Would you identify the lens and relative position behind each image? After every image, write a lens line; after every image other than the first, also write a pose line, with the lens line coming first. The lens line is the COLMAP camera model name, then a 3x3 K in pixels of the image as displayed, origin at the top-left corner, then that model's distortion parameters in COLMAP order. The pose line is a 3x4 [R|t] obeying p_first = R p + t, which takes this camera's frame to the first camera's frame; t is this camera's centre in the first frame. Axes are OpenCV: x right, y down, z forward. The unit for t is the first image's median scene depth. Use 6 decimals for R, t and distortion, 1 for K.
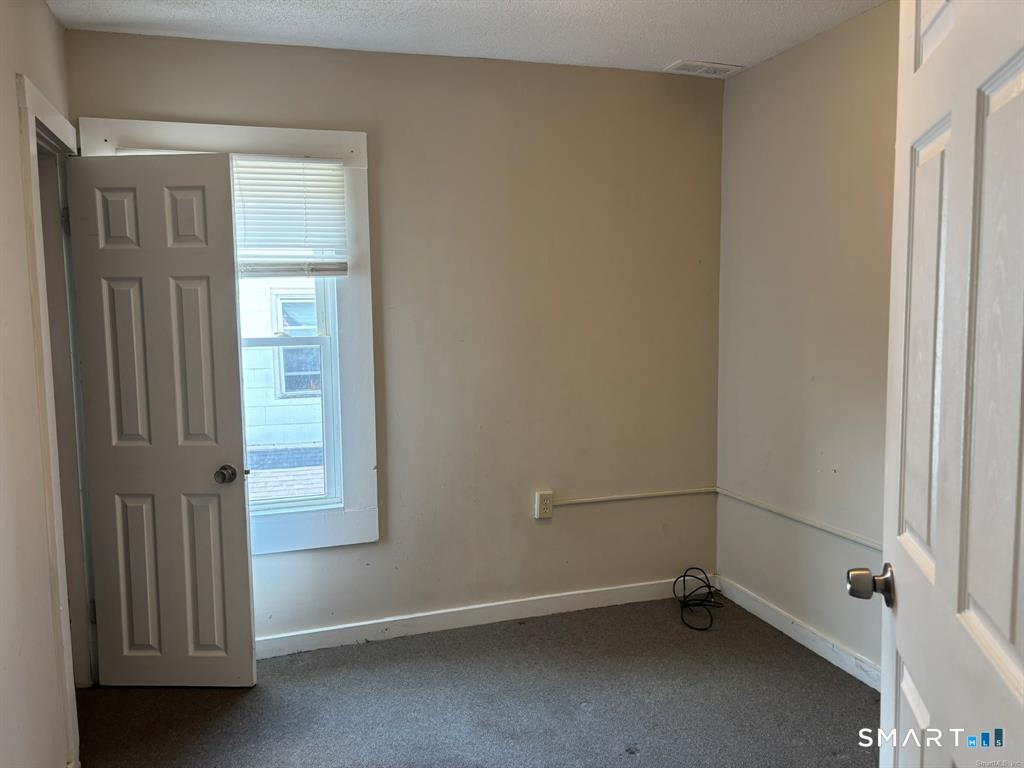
lens RADIAL K [[818.0, 0, 512.0], [0, 818.0, 384.0], [0, 0, 1]] dist [0.029253, 0.005062]
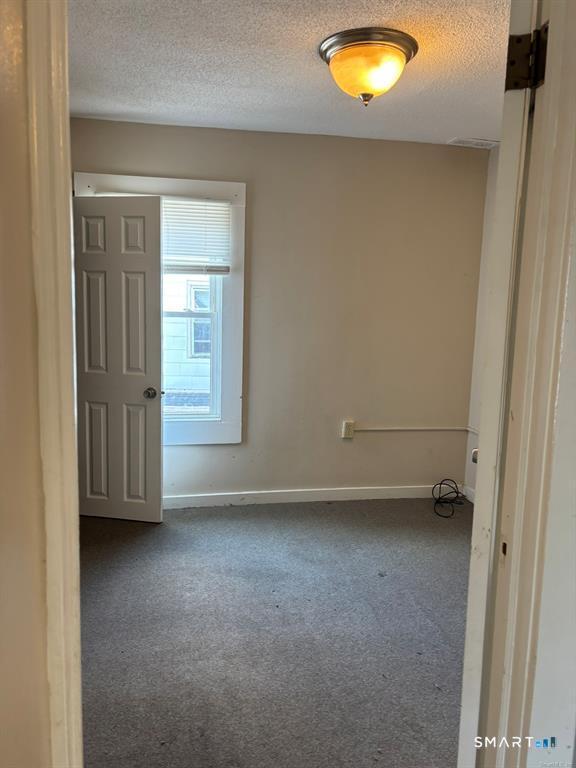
lens RADIAL K [[594.4, 0, 288.0], [0, 594.4, 384.0], [0, 0, 1]] dist [0.057847, -0.001358]
pose [[0.991787, 0.061454, -0.112165, 0.053308], [-0.056201, 0.997196, 0.049406, 0.014913], [0.114887, -0.042696, 0.992461, -0.139061]]
